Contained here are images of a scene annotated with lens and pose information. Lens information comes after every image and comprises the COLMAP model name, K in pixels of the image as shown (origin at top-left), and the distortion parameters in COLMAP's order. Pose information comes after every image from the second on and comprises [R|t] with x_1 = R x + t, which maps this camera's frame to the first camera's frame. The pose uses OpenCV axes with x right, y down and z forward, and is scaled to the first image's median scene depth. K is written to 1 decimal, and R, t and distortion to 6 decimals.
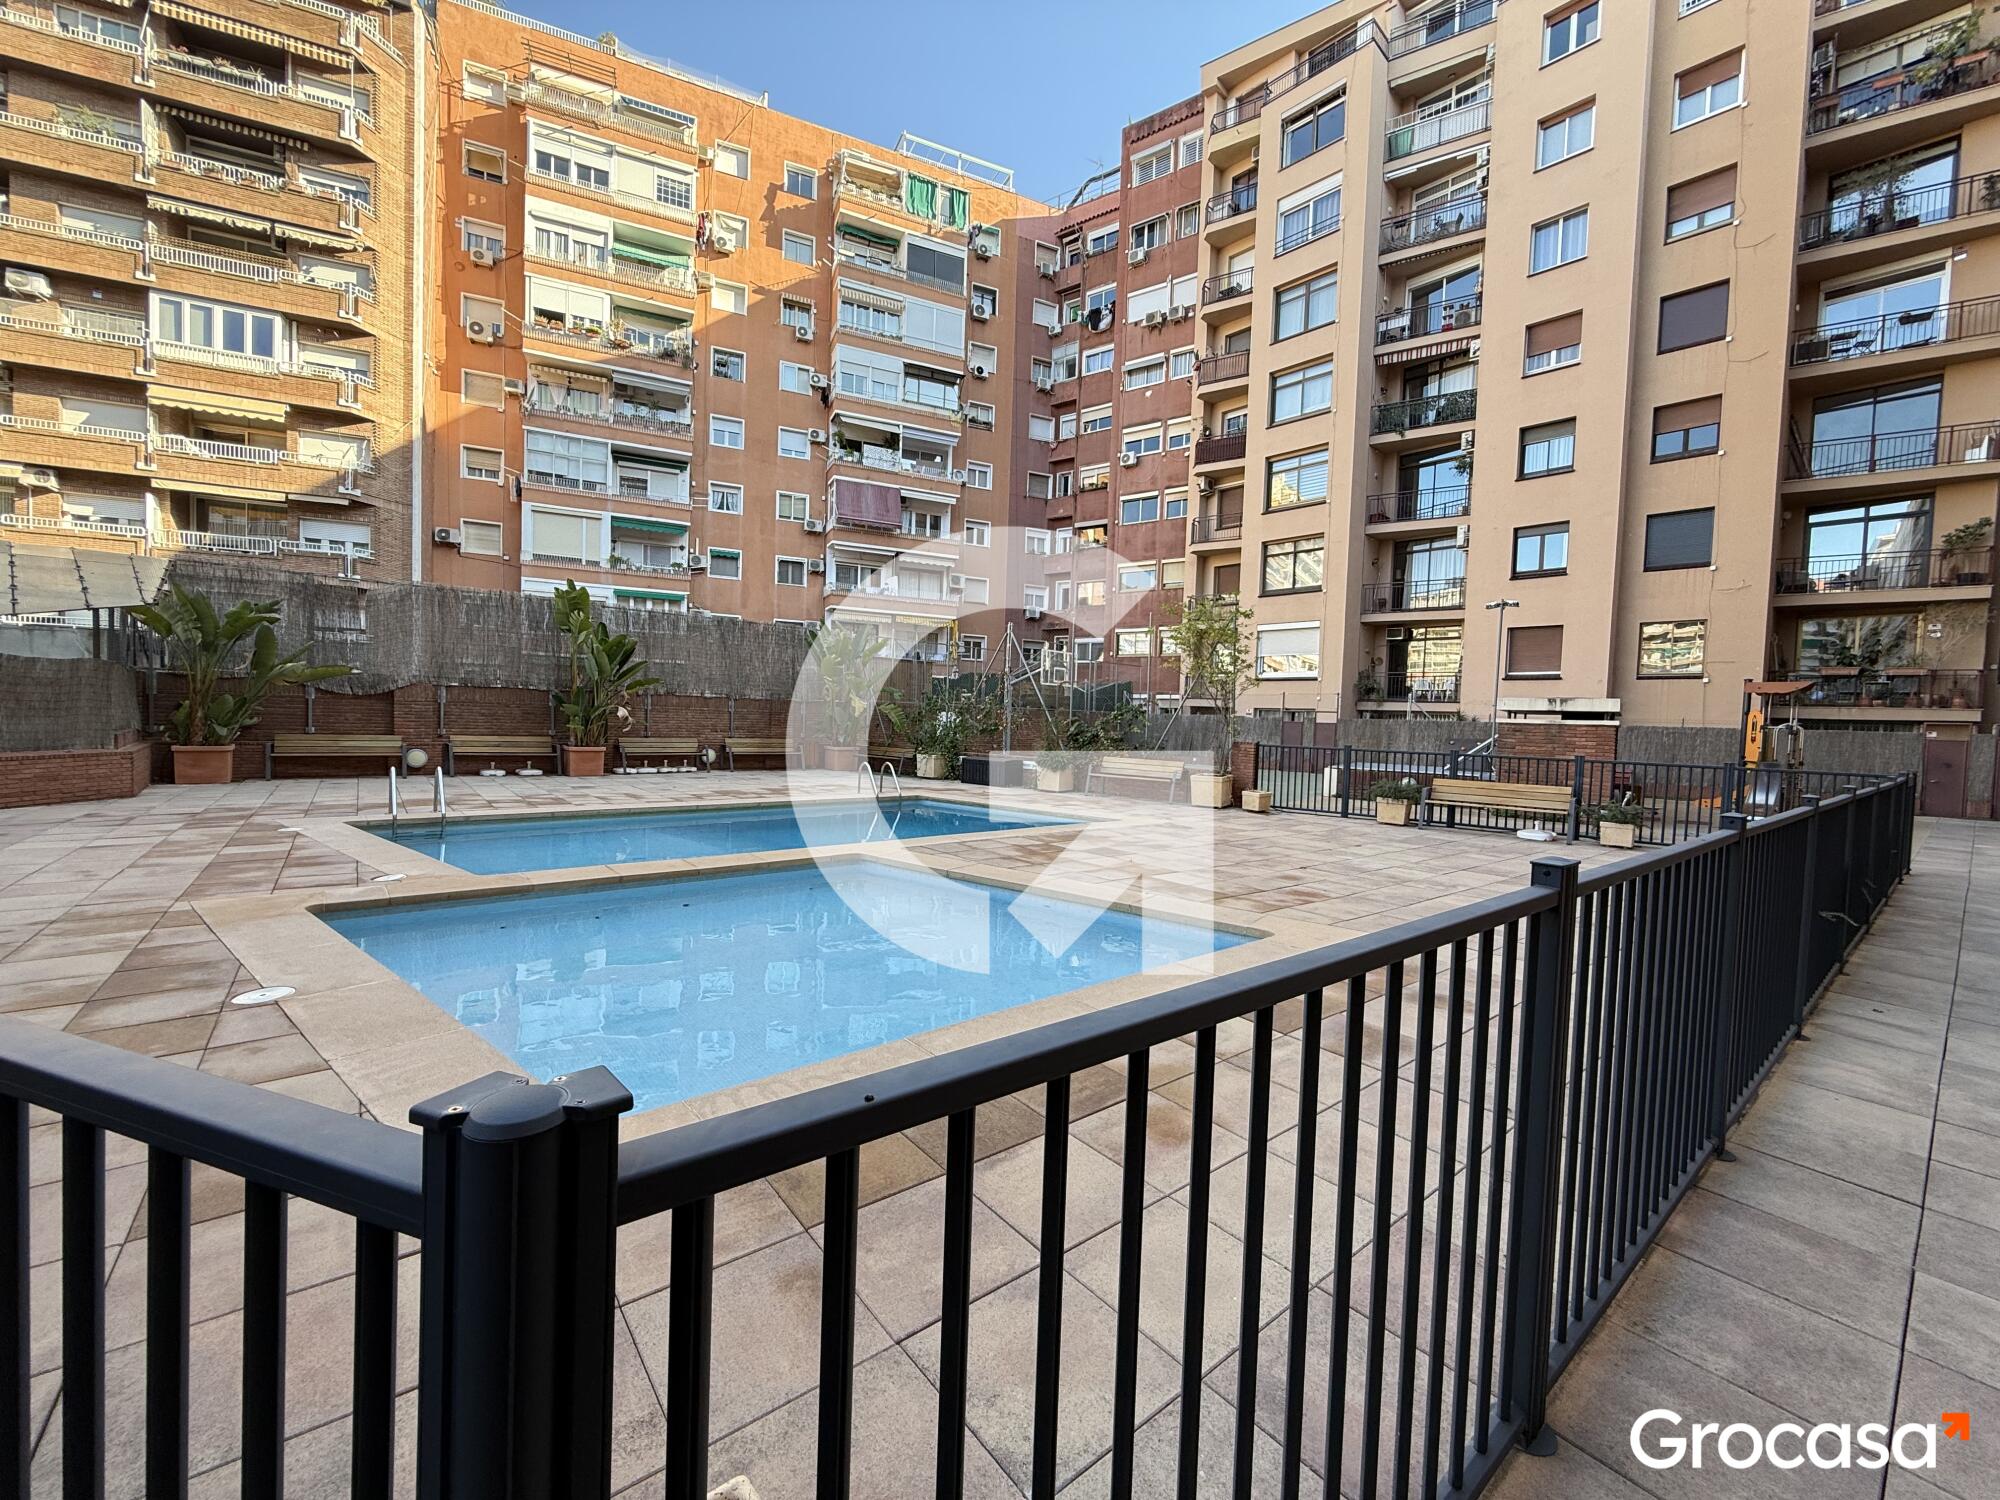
lens RADIAL K [[789.7, 0, 1000.0], [0, 789.7, 750.0], [0, 0, 1]] dist [-0.002012, -0.000148]
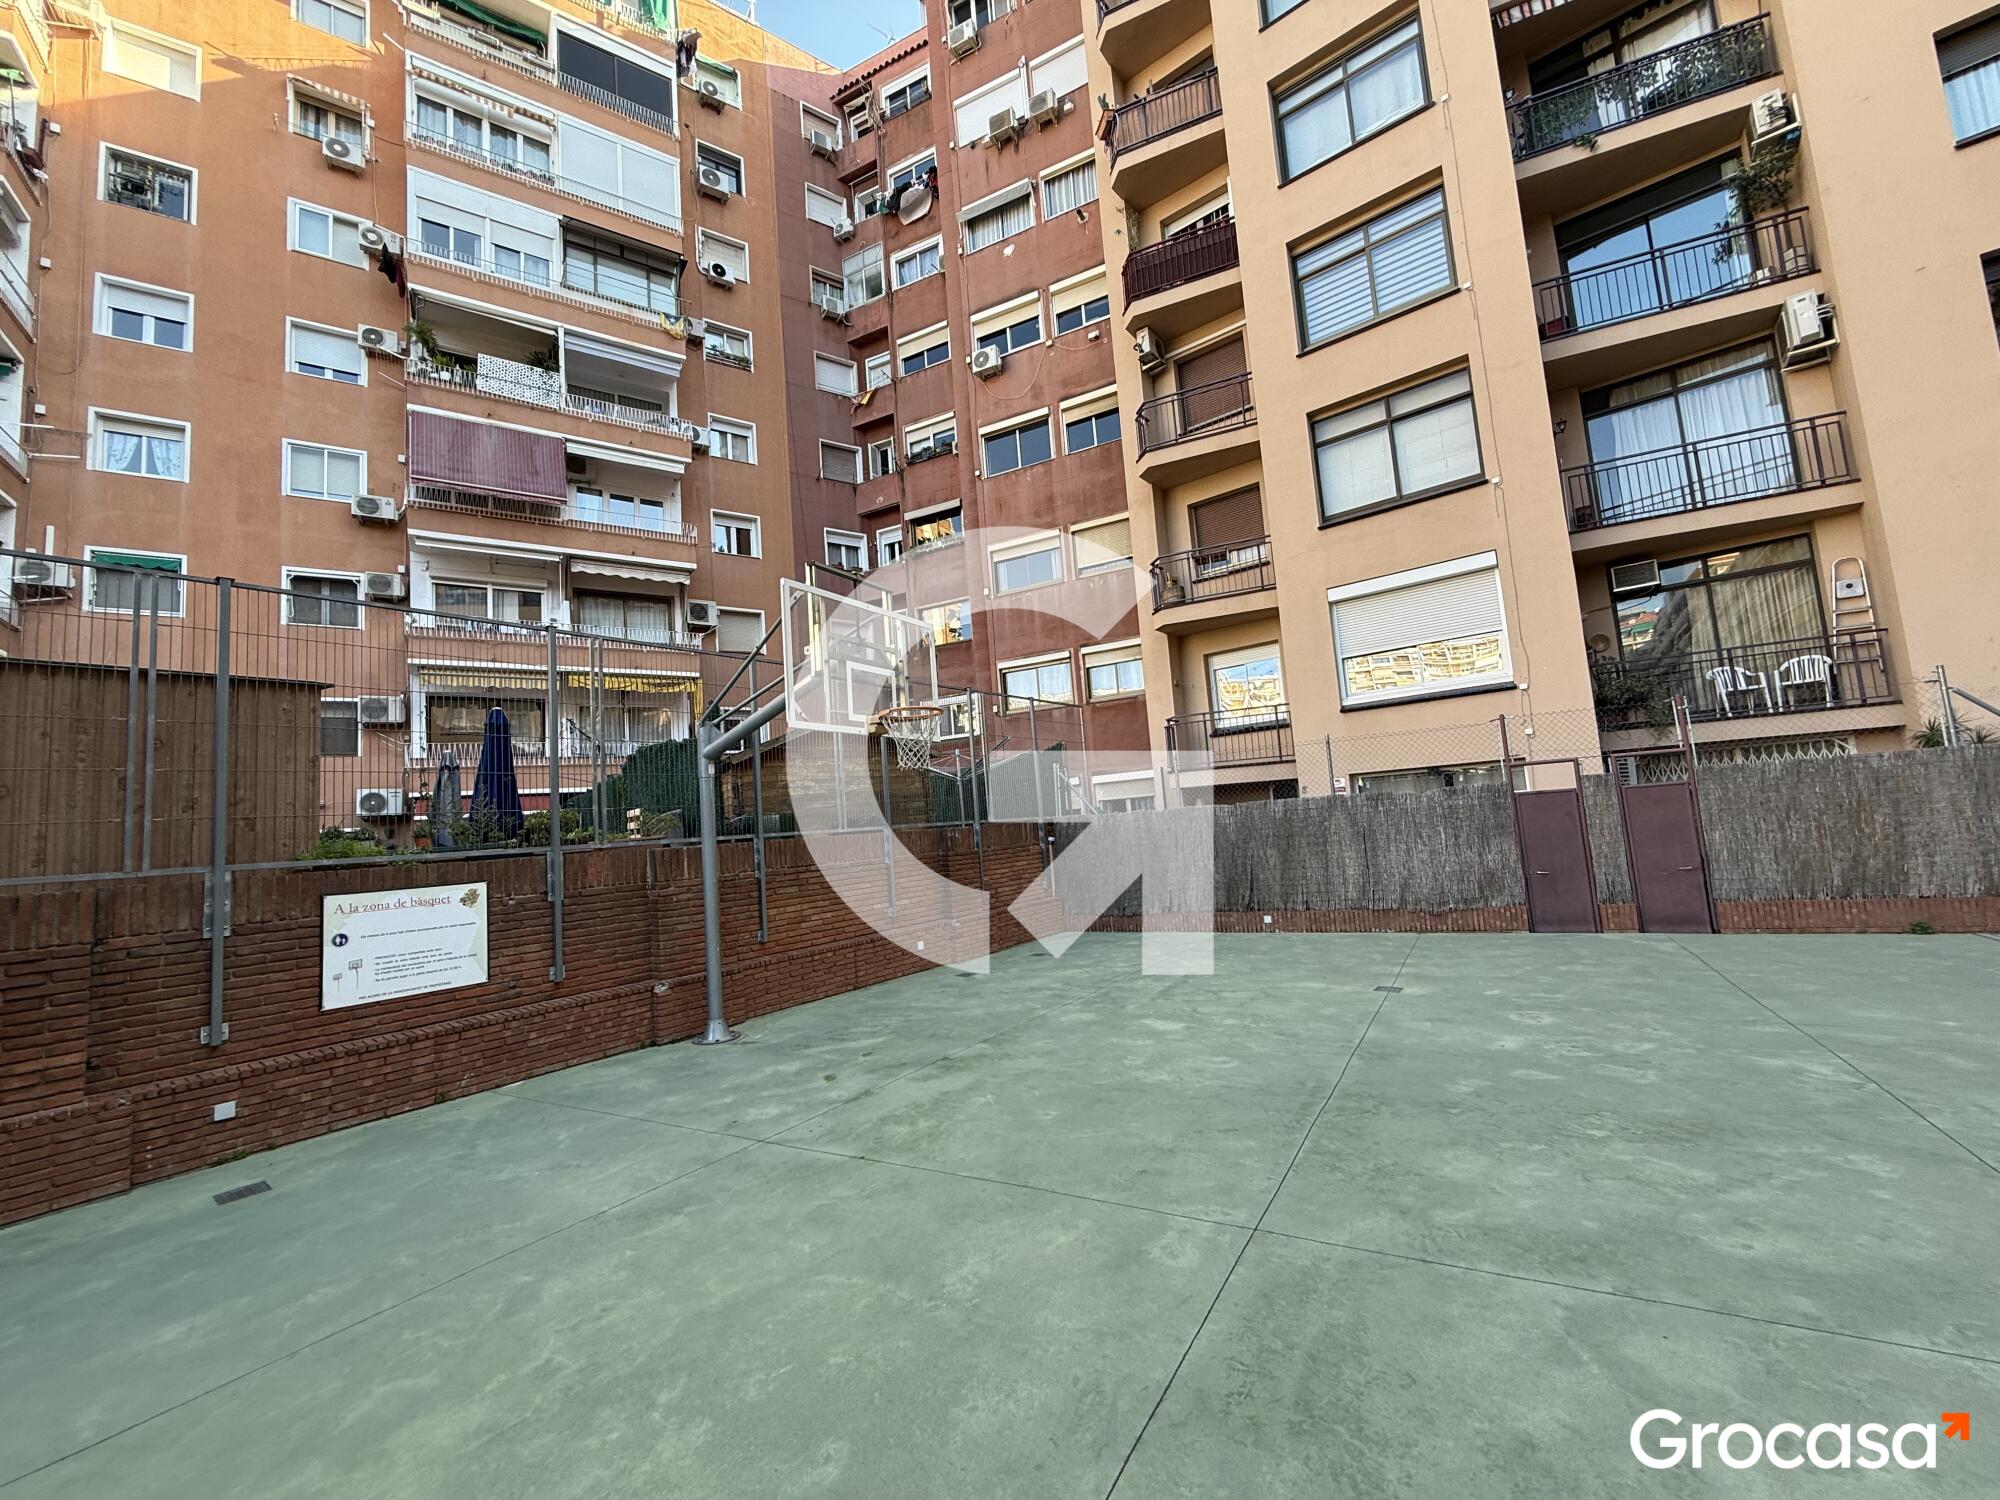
lens RADIAL K [[799.4, 0, 997.4], [0, 799.4, 747.6], [0, 0, 1]] dist [-0.001357, -0.000172]
pose [[0.979171, -0.090286, 0.181857, 0.054030], [0.114810, 0.984953, -0.129177, -0.033562], [-0.167458, 0.147365, 0.974803, 0.607328]]
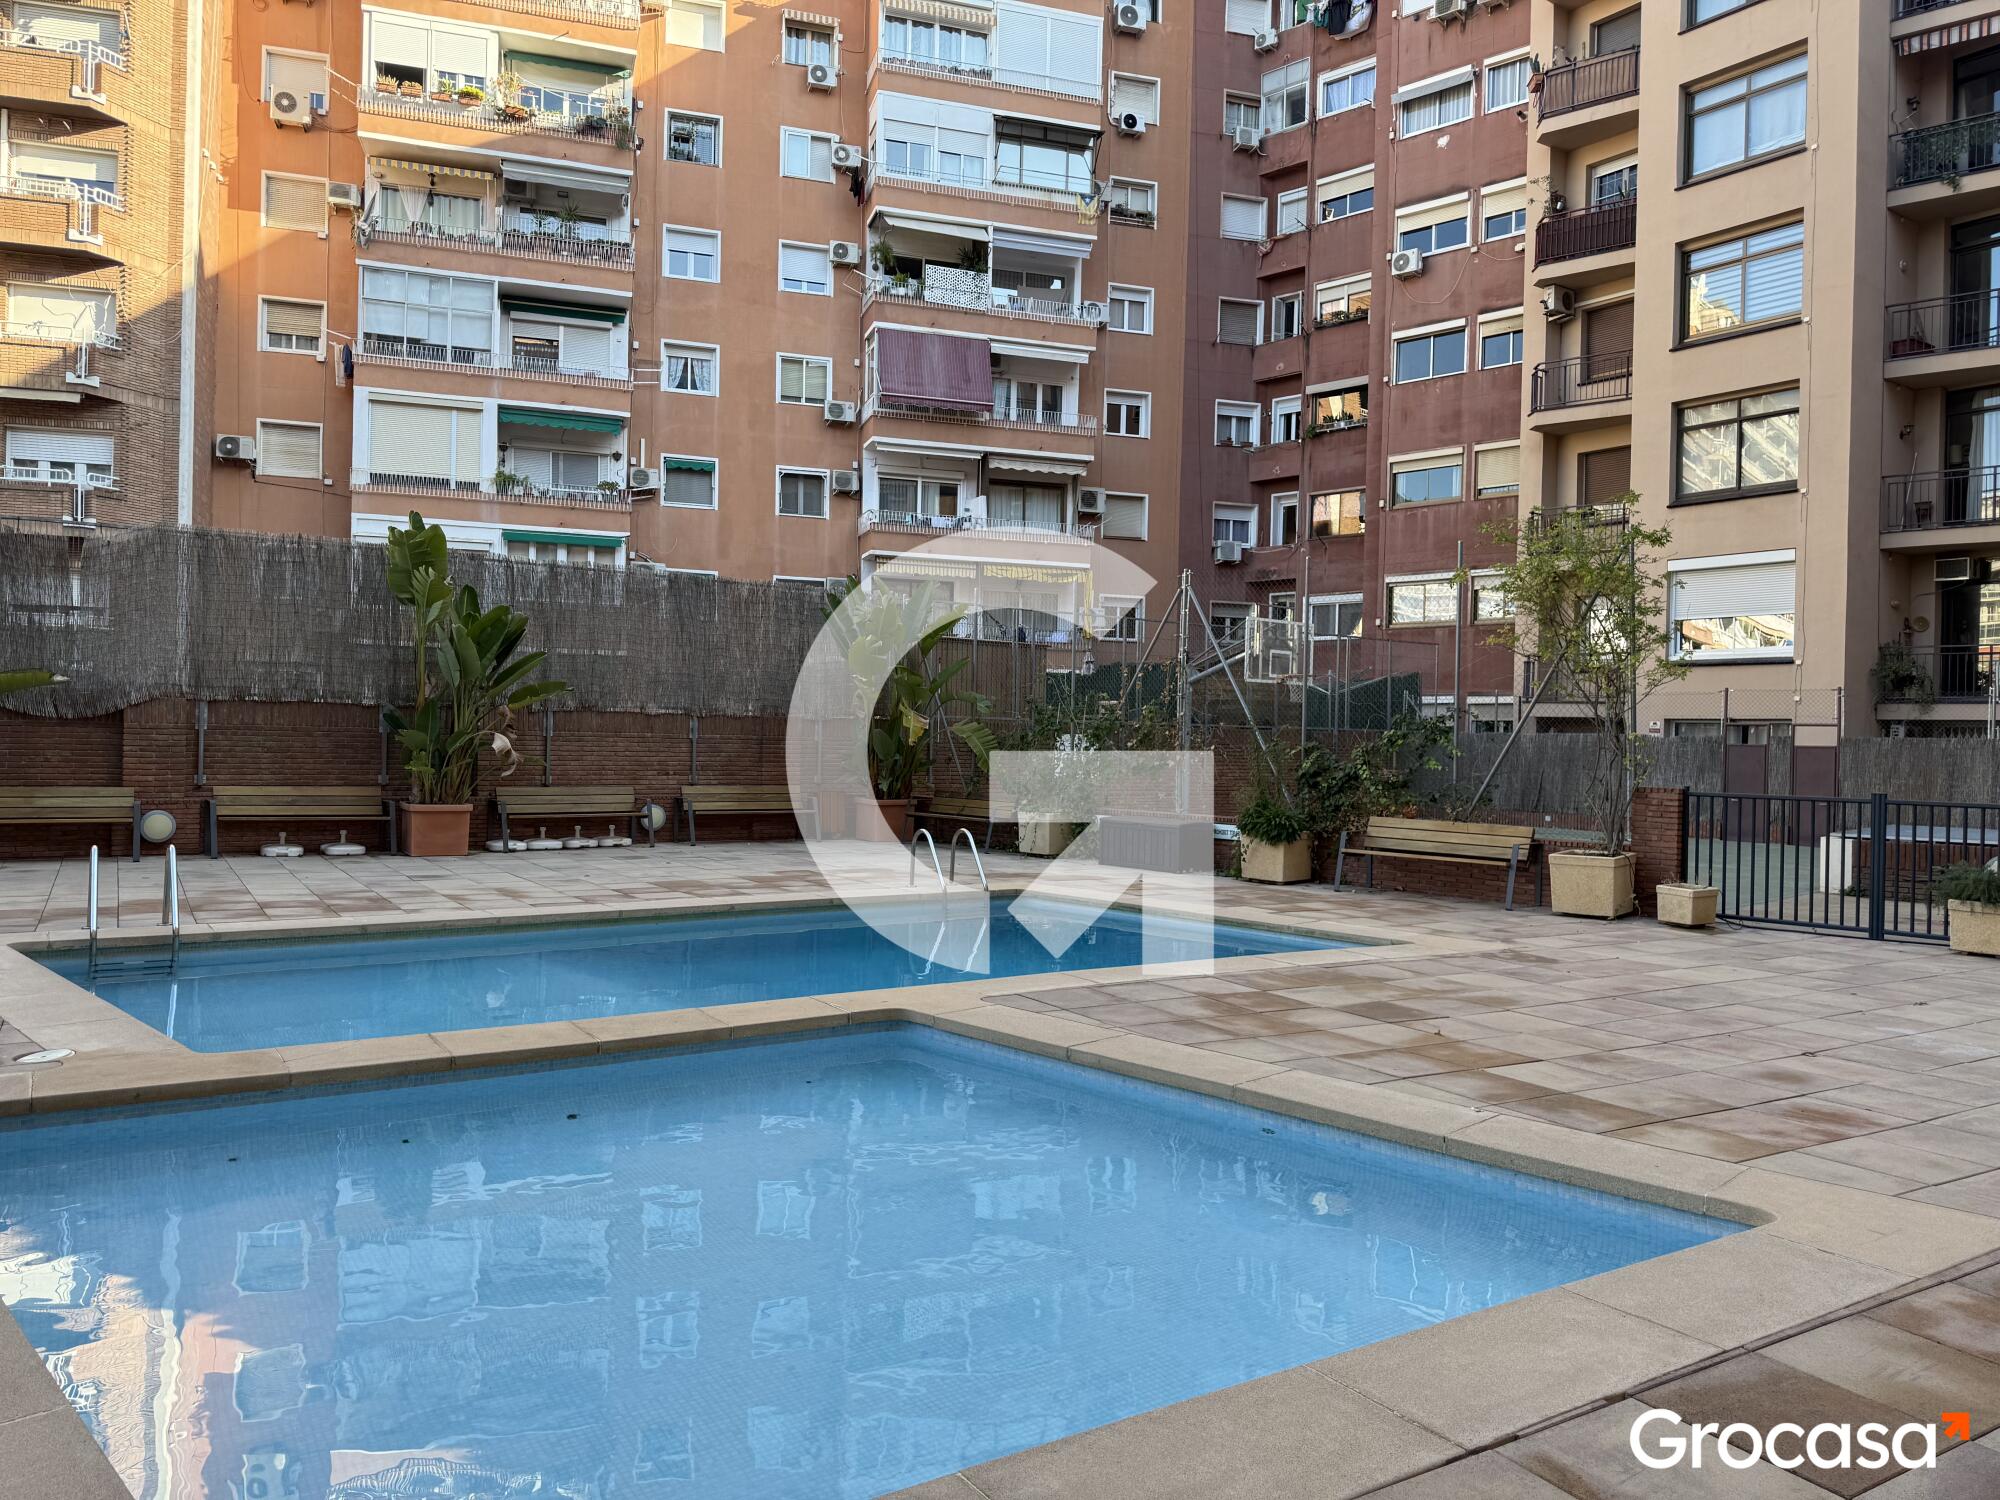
lens RADIAL K [[1394.2, 0, 1000.0], [0, 1394.2, 750.0], [0, 0, 1]] dist [0.055591, -0.064797]
pose [[0.992414, -0.010588, -0.122484, 0.000663], [0.006270, 0.999347, -0.035586, -0.002338], [0.122780, 0.034548, 0.991832, 0.024118]]
